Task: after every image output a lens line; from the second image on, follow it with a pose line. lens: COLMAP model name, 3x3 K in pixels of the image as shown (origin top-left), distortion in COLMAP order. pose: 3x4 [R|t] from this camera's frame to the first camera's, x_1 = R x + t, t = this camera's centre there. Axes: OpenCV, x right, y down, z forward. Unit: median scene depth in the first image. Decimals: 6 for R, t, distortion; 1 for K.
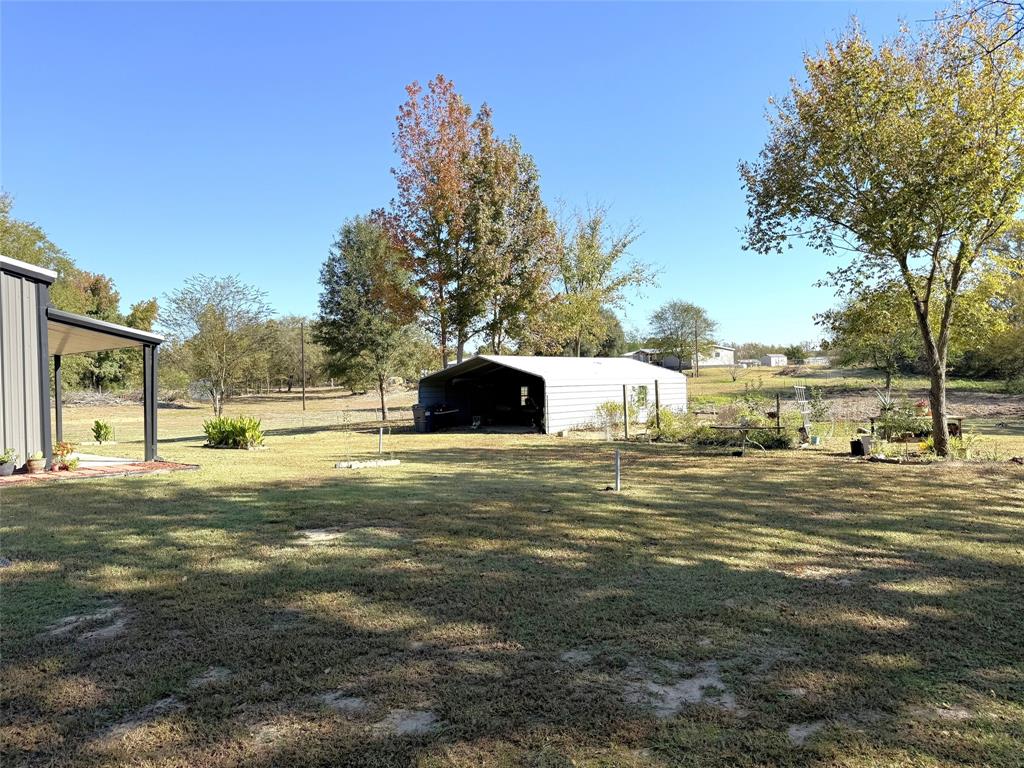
lens RADIAL K [[667.0, 0, 512.0], [0, 667.0, 384.0], [0, 0, 1]] dist [0.001234, -0.042333]
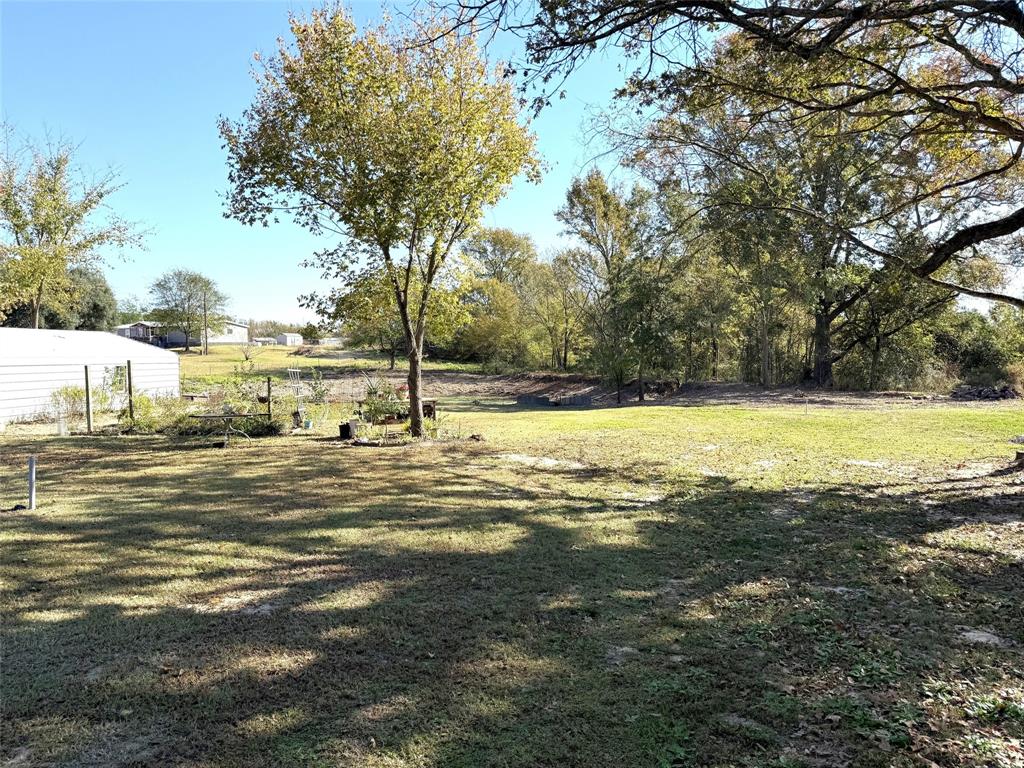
lens RADIAL K [[667.0, 0, 512.0], [0, 667.0, 384.0], [0, 0, 1]] dist [0.001234, -0.042333]
pose [[0.783654, -0.006798, 0.621160, 0.097046], [-0.015017, 0.999441, 0.029883, -0.010908], [-0.621015, -0.032746, 0.783114, 0.058063]]
